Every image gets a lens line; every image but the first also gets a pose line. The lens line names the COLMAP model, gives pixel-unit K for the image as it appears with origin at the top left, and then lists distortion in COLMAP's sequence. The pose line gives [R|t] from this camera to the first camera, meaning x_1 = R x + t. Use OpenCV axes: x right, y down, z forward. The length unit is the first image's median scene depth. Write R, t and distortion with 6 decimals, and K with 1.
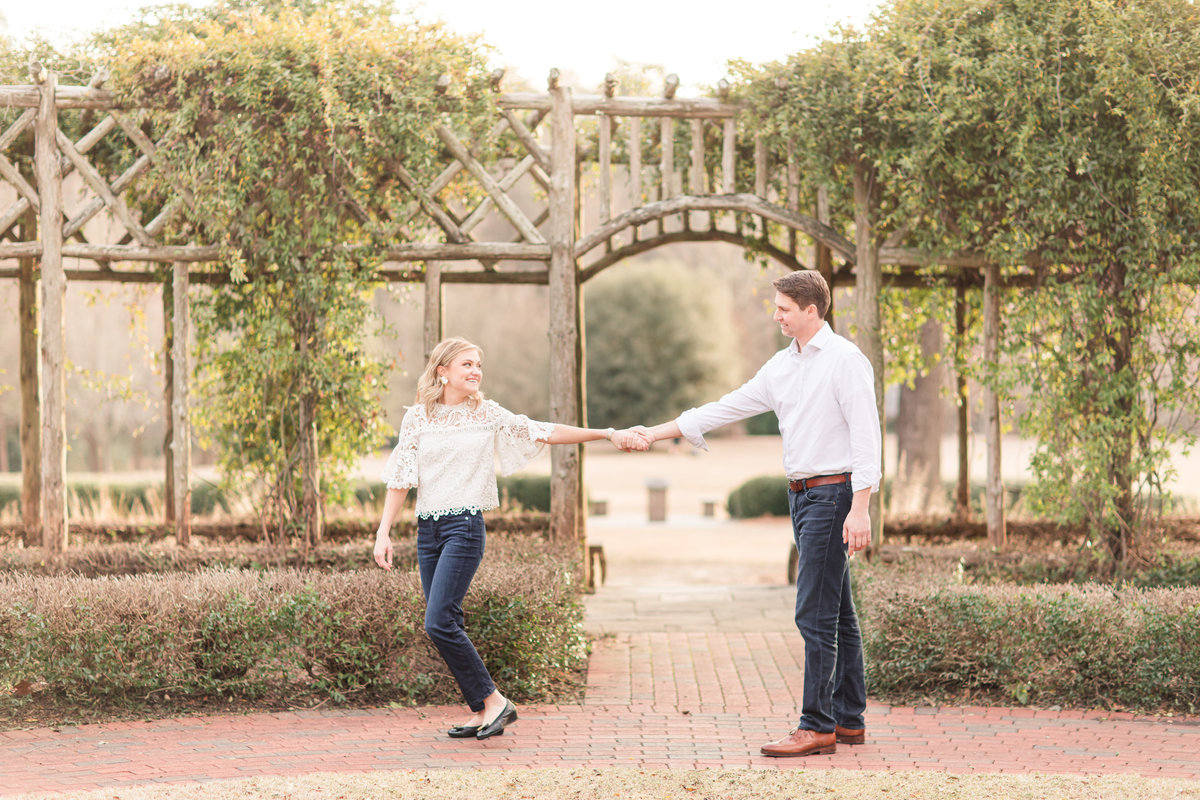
lens RADIAL K [[2963.0, 0, 672.5], [0, 2963.0, 400.2], [0, 0, 1]] dist [-0.003068, 0.289650]
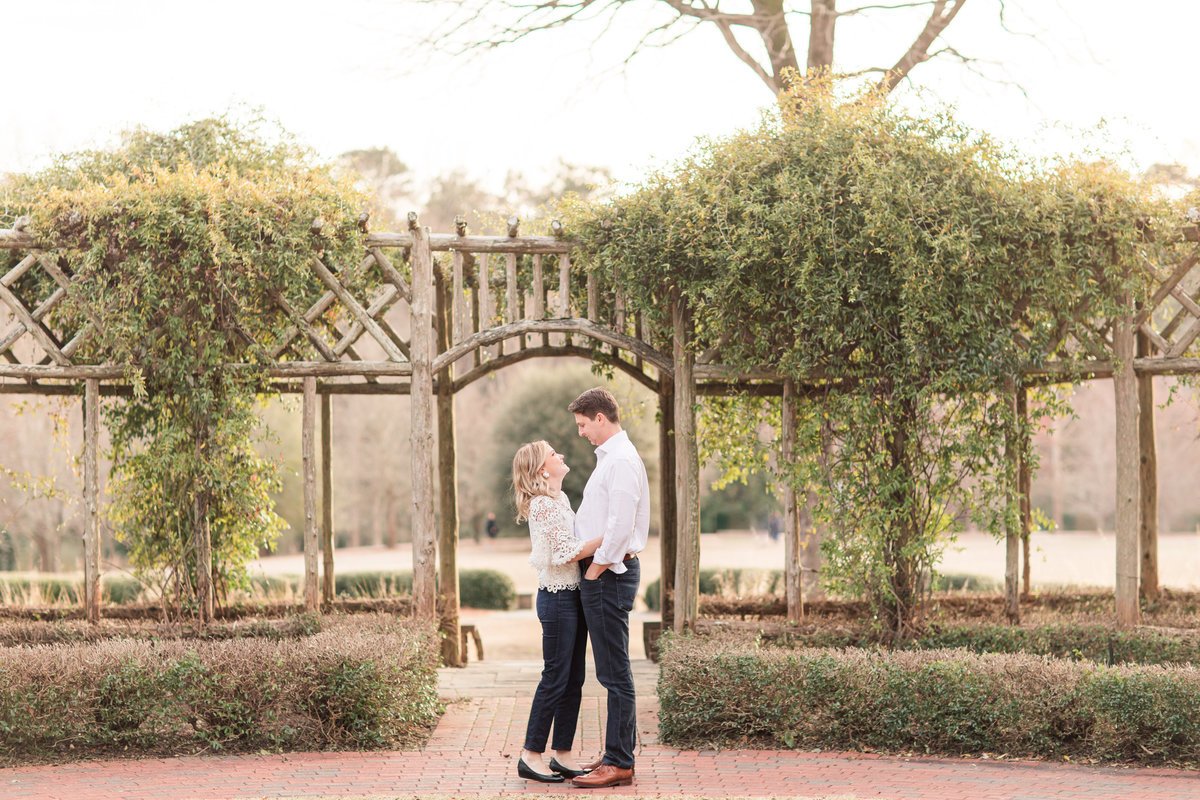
lens RADIAL K [[3032.7, 0, 698.3], [0, 3032.7, 398.6], [0, 0, 1]] dist [0.024018, 0.006210]
pose [[0.999859, -0.004380, 0.016229, 0.054454], [0.004915, 0.999441, -0.033062, 0.001745], [-0.016075, 0.033138, 0.999322, -0.201182]]
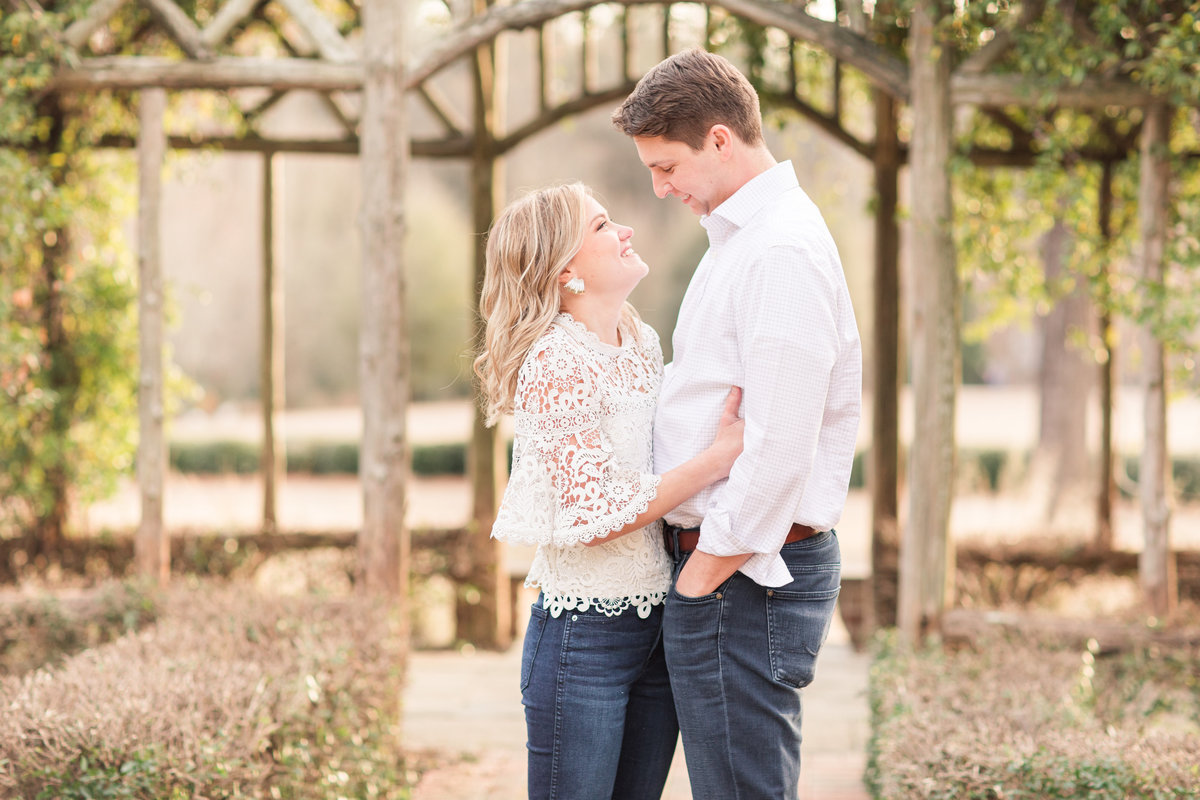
lens RADIAL K [[2963.0, 0, 672.5], [0, 2963.0, 400.2], [0, 0, 1]] dist [-0.003068, 0.289650]
pose [[0.998360, 0.015356, -0.055152, 0.051156], [-0.014337, 0.999720, 0.018831, -0.000261], [0.055426, -0.018009, 0.998300, 0.462846]]
